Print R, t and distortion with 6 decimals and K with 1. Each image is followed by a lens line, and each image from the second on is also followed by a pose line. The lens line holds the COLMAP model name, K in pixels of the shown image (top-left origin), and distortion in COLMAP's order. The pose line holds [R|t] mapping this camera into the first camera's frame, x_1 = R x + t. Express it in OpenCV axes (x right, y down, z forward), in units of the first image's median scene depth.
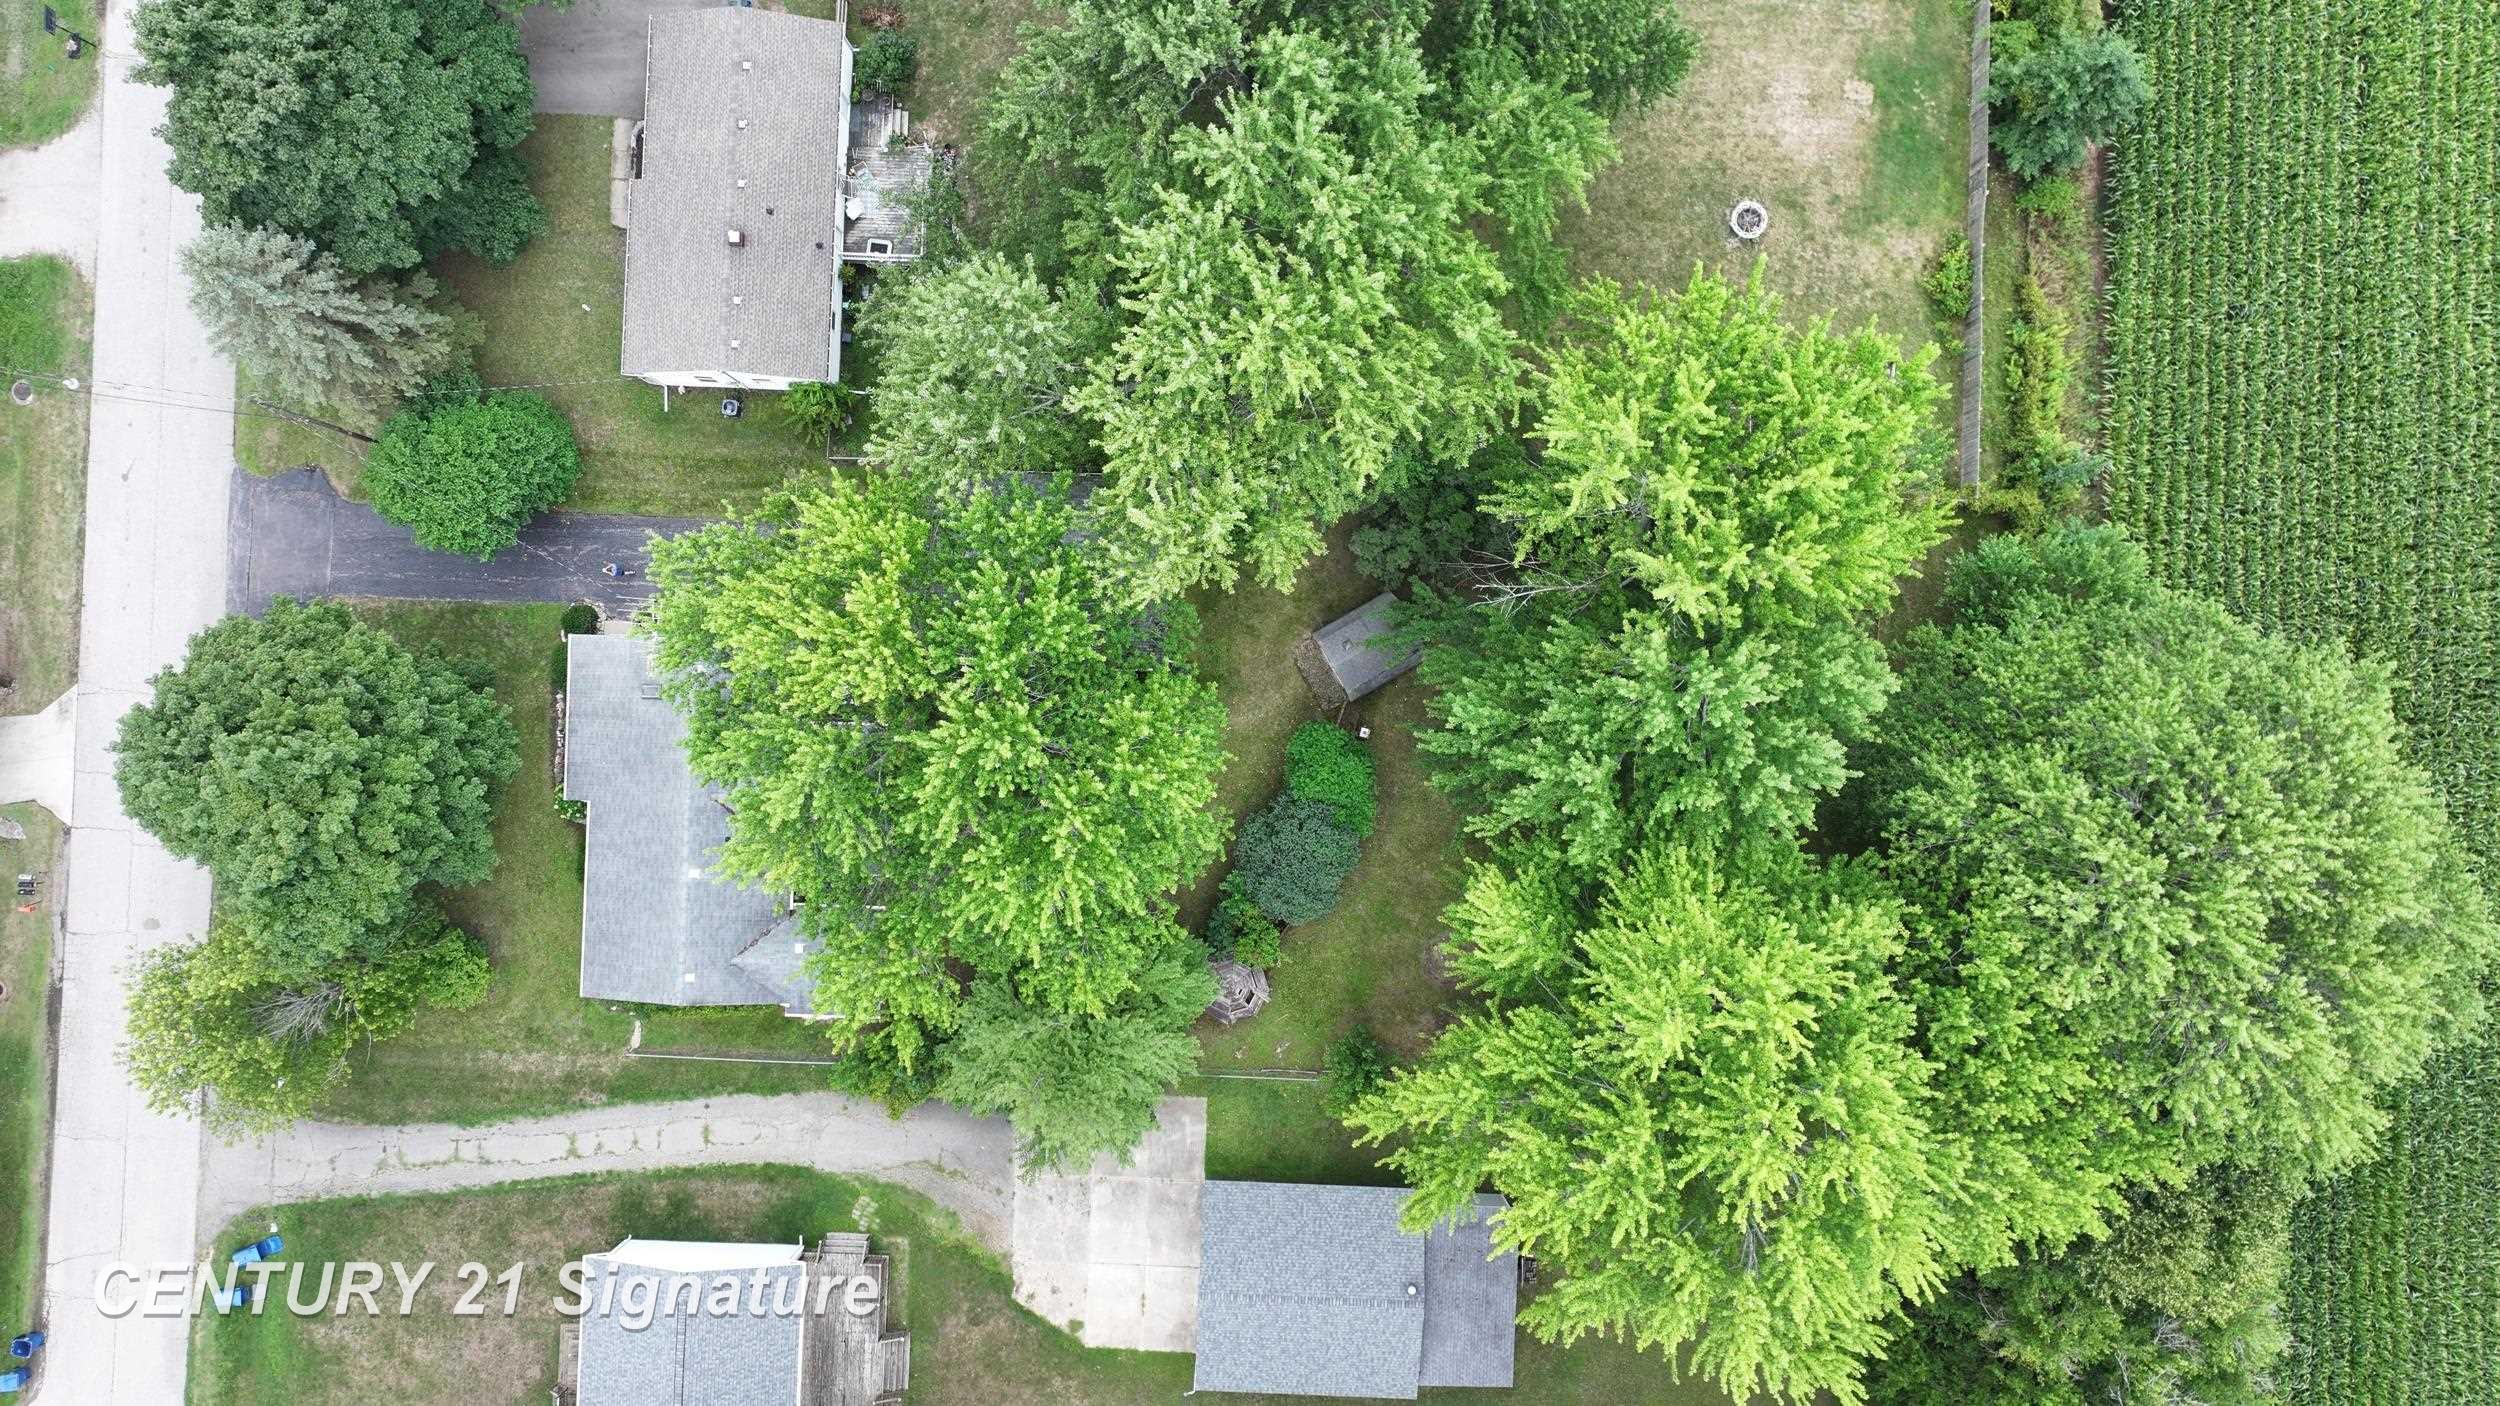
lens RADIAL K [[1690.2, 0, 1250.0], [0, 1690.2, 703.0], [0, 0, 1]] dist [-0.063794, 0.010799]
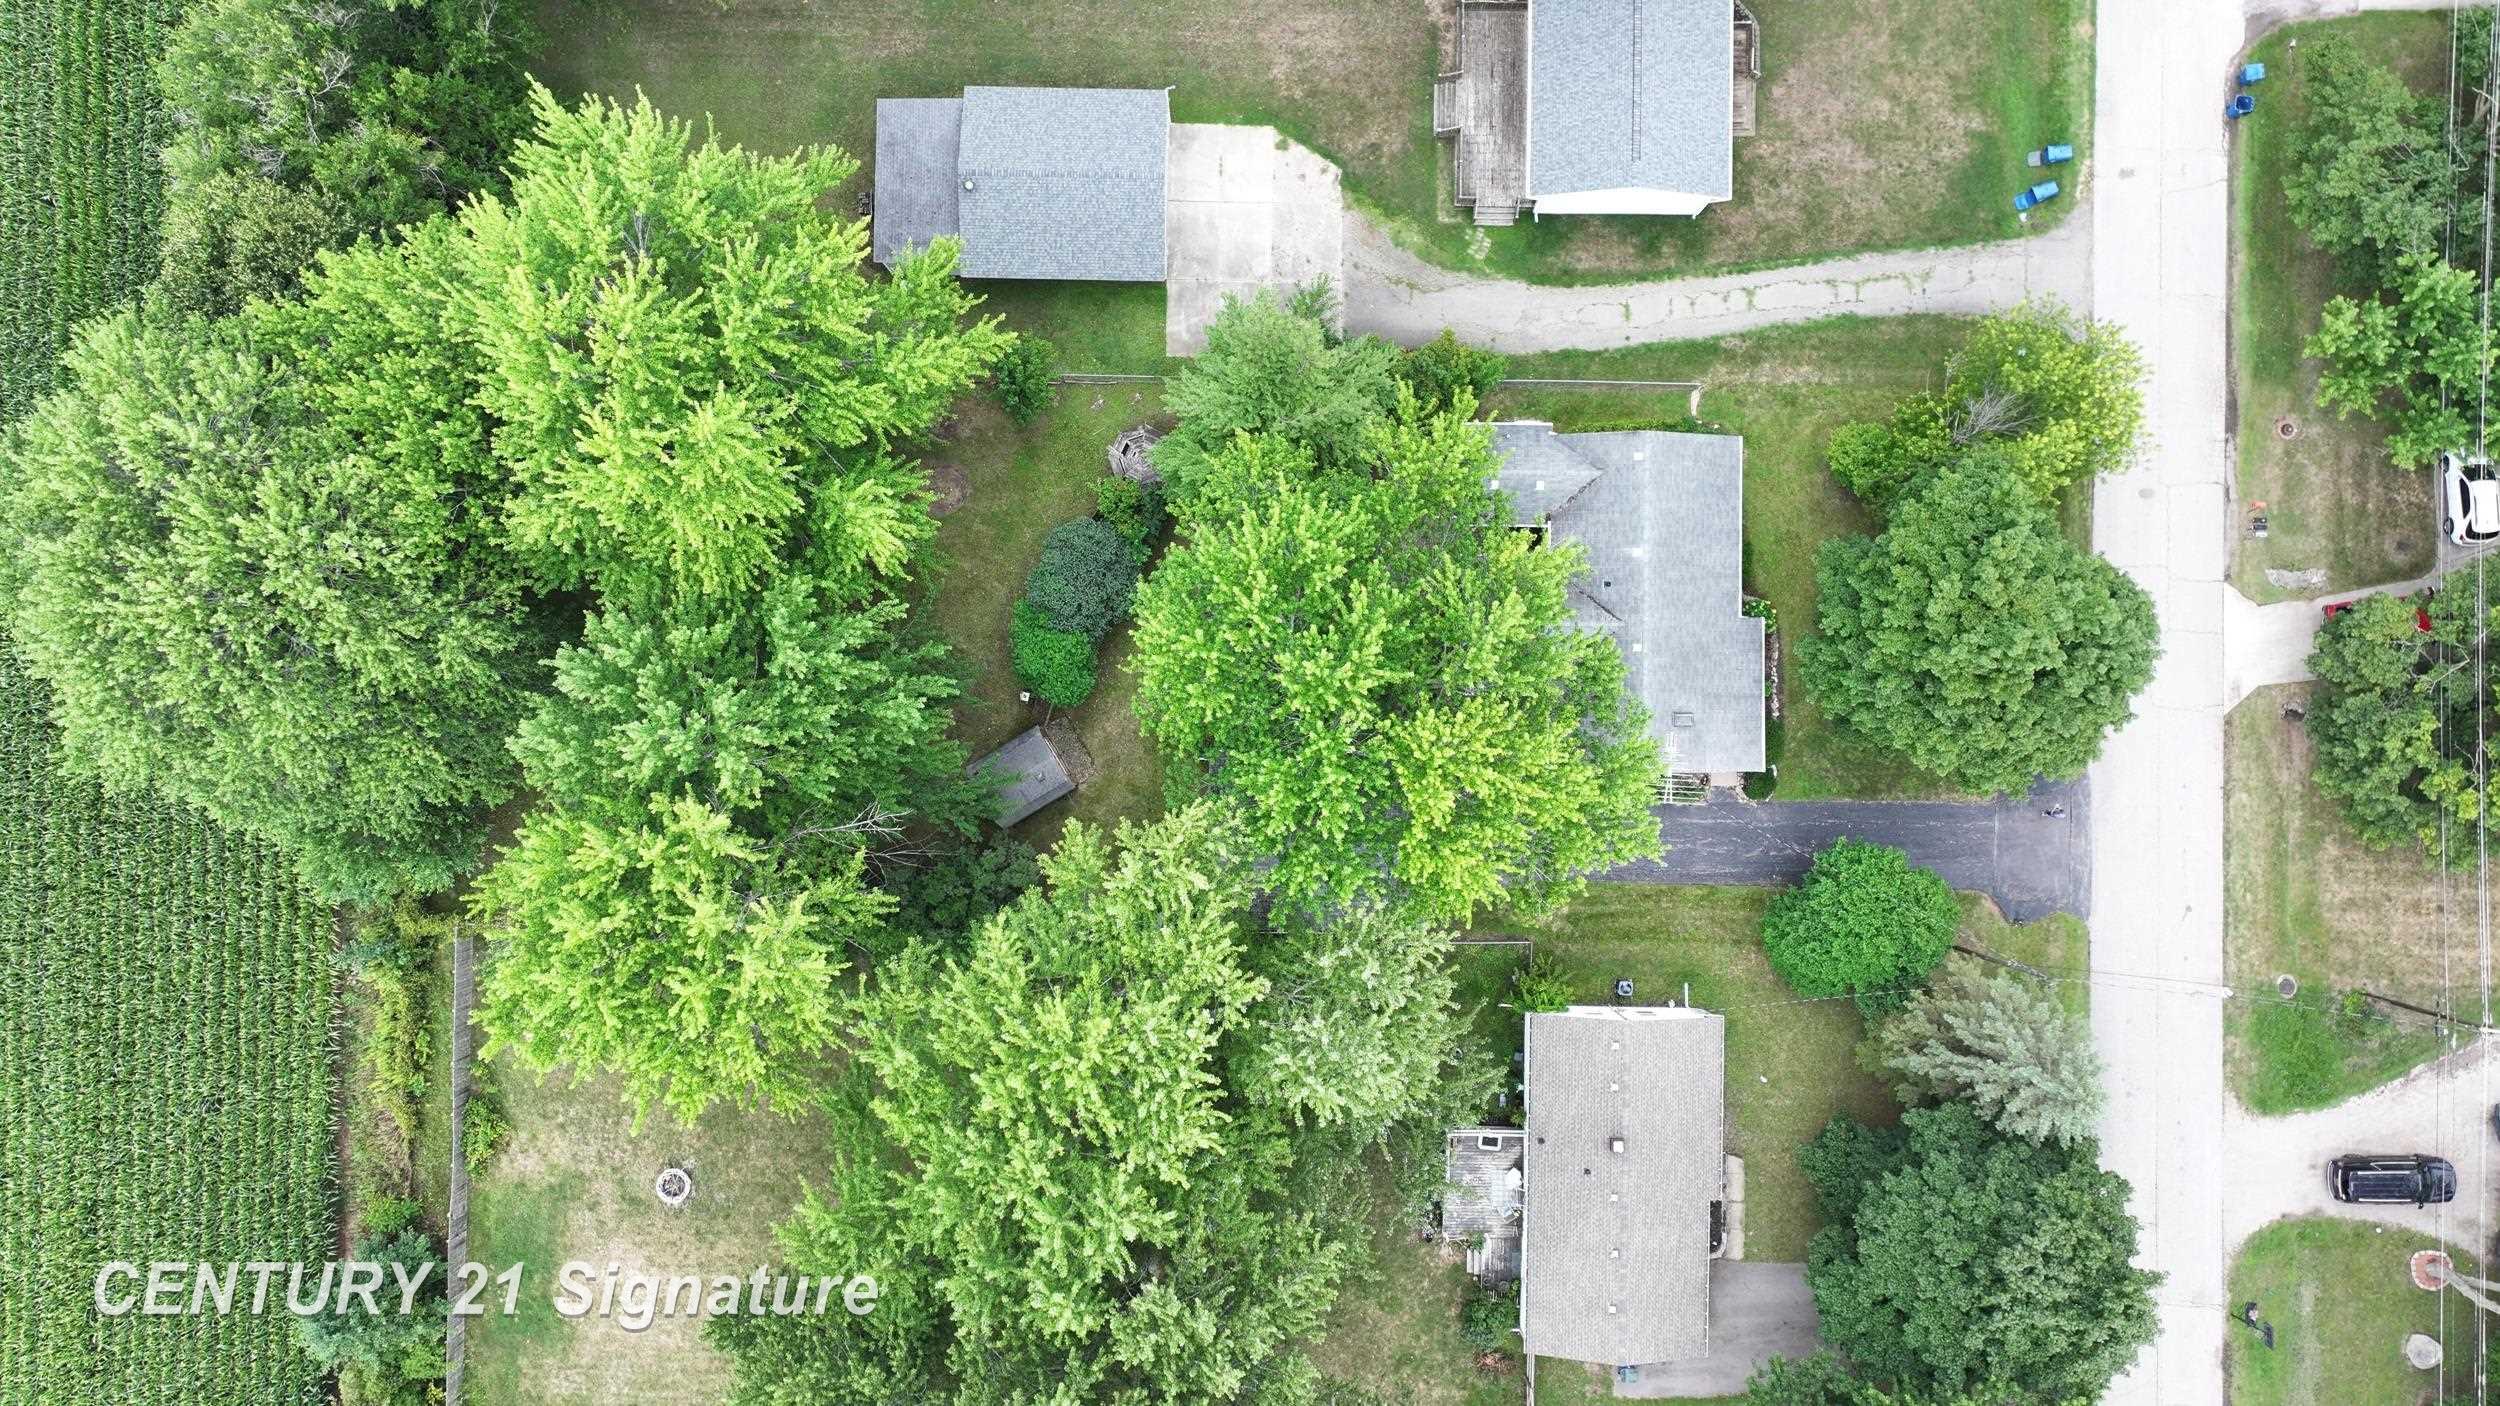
lens RADIAL K [[1879.2, 0, 1462.9], [0, 1879.2, 700.9], [0, 0, 1]] dist [-0.073660, 0.015483]
pose [[-0.999458, 0.021185, -0.025201, -0.200986], [-0.022095, -0.999093, 0.036395, -0.038694], [-0.024408, 0.036932, 0.999020, -0.219301]]
